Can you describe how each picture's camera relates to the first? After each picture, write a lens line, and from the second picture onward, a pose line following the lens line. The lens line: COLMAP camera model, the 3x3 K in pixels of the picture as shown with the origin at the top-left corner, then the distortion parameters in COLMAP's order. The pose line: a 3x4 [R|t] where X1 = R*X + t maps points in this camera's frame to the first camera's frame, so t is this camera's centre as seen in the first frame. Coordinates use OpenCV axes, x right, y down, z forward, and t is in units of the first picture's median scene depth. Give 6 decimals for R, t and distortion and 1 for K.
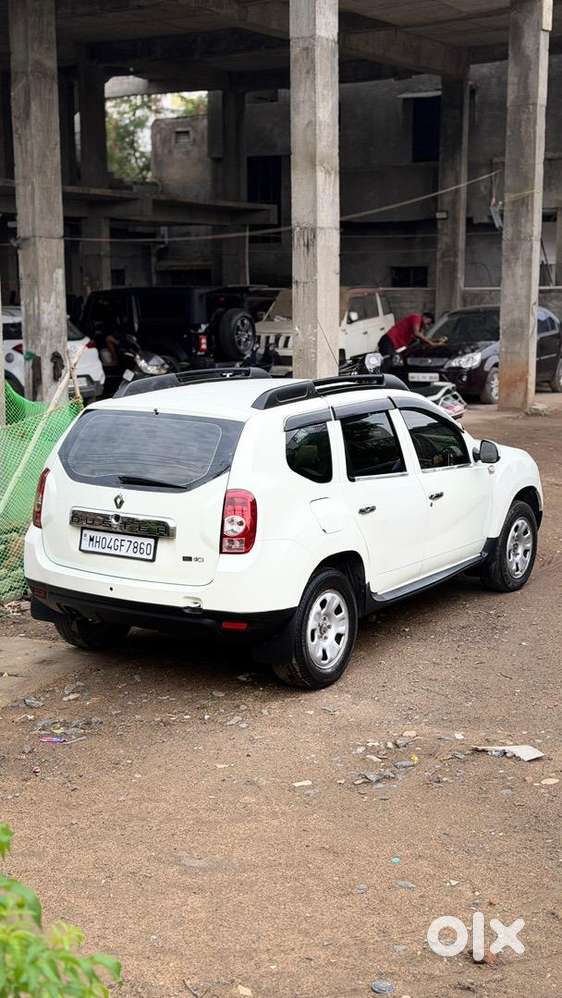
lens RADIAL K [[1373.8, 0, 283.5], [0, 1373.8, 501.3], [0, 0, 1]] dist [0.142042, 0.000000]
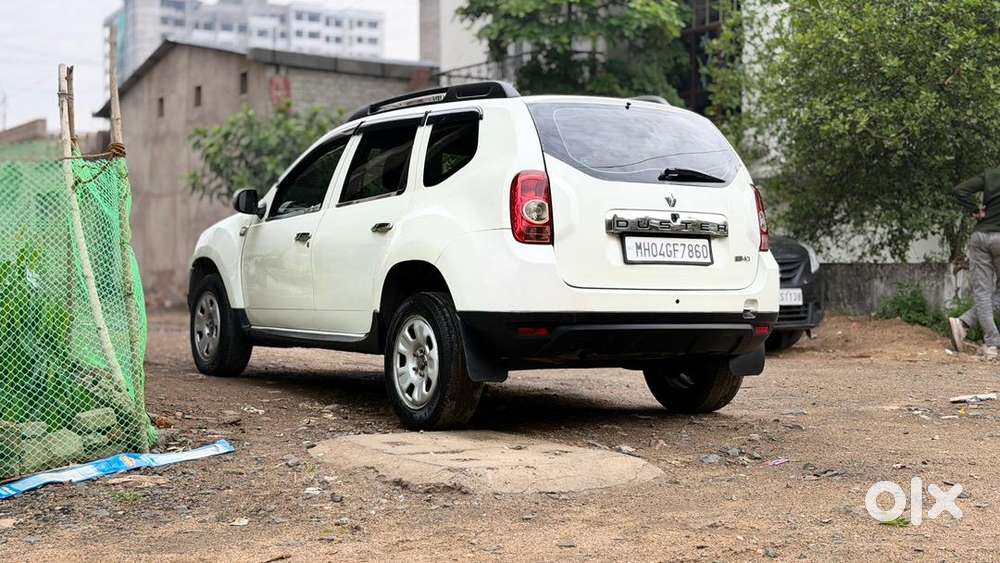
lens RADIAL K [[1376.6, 0, 500.0], [0, 1376.6, 279.1], [0, 0, 1]] dist [0.142042, 0.000000]
pose [[0.423024, -0.002278, 0.906115, -0.943467], [0.139414, 0.988253, -0.062602, 0.088568], [-0.895329, 0.152807, 0.418373, 0.747285]]
